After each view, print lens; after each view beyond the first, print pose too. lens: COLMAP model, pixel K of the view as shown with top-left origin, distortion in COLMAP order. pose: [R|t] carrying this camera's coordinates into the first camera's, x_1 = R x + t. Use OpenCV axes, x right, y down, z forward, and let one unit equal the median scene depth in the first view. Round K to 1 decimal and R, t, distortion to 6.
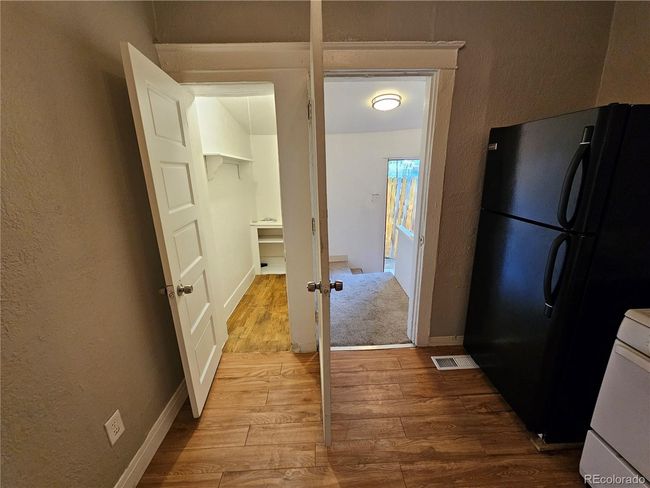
lens RADIAL K [[264.8, 0, 326.9], [0, 264.8, 246.1], [0, 0, 1]] dist [-0.000772, -0.000067]
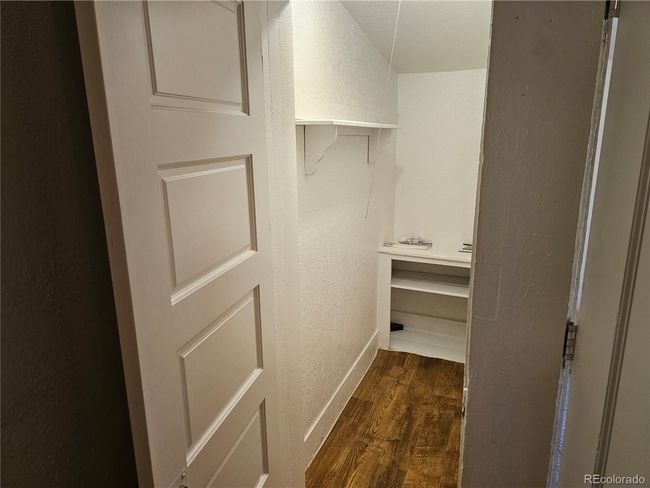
lens RADIAL K [[439.1, 0, 323.6], [0, 439.1, 241.9], [0, 0, 1]] dist [0.042699, -0.000488]
pose [[0.915893, 0.098422, -0.389170, -0.101364], [-0.109494, 0.993967, -0.006313, -0.135129], [0.386201, 0.048393, 0.921144, 0.302384]]
